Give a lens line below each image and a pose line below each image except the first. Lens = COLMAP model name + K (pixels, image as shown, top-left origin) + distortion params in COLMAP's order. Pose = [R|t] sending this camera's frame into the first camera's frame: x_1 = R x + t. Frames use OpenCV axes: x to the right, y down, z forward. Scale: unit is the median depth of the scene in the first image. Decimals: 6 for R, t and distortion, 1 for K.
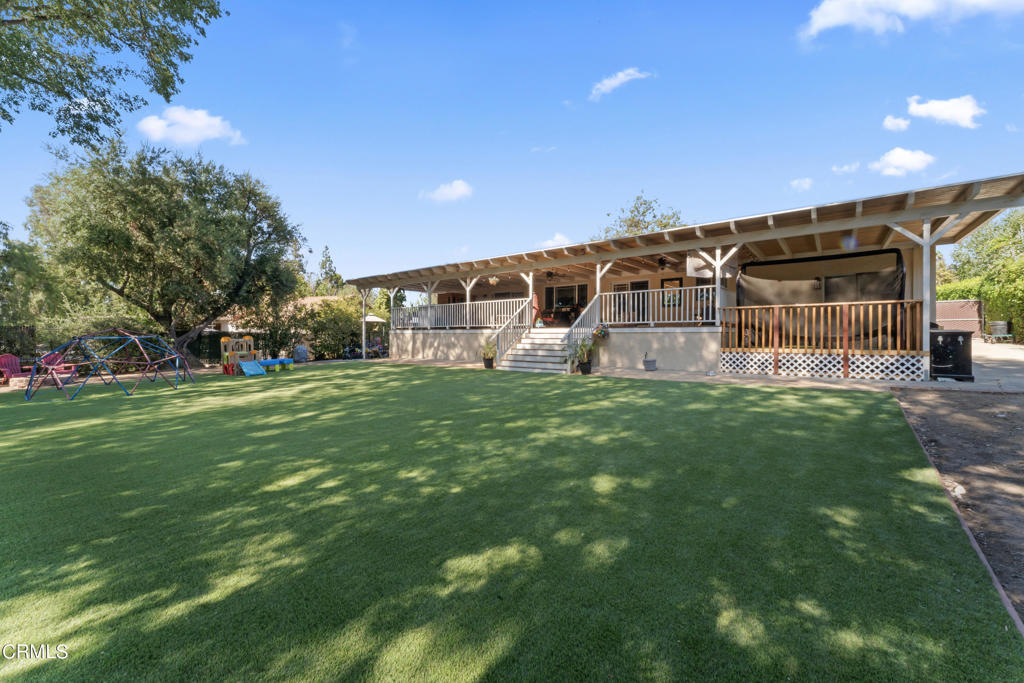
lens RADIAL K [[473.1, 0, 512.6], [0, 473.1, 336.8], [0, 0, 1]] dist [-0.000267, -0.000033]
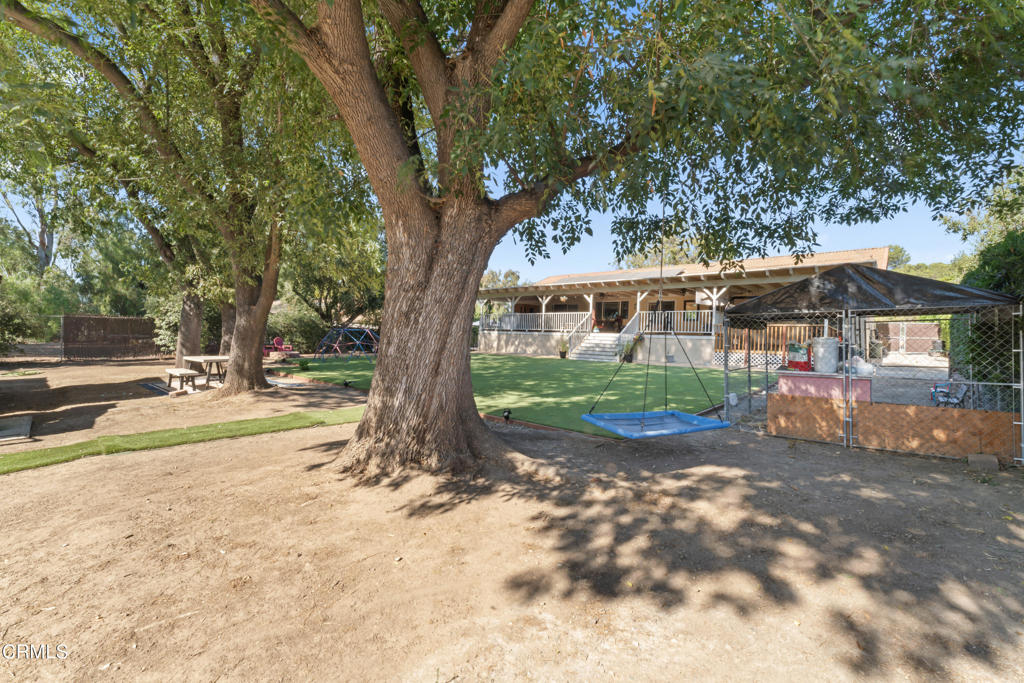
lens RADIAL K [[473.1, 0, 512.6], [0, 473.1, 336.8], [0, 0, 1]] dist [-0.000267, -0.000033]
pose [[0.996956, 0.035698, -0.069308, -0.088316], [-0.036180, 0.999329, -0.005709, 0.009697], [0.069057, 0.008199, 0.997579, -0.426331]]
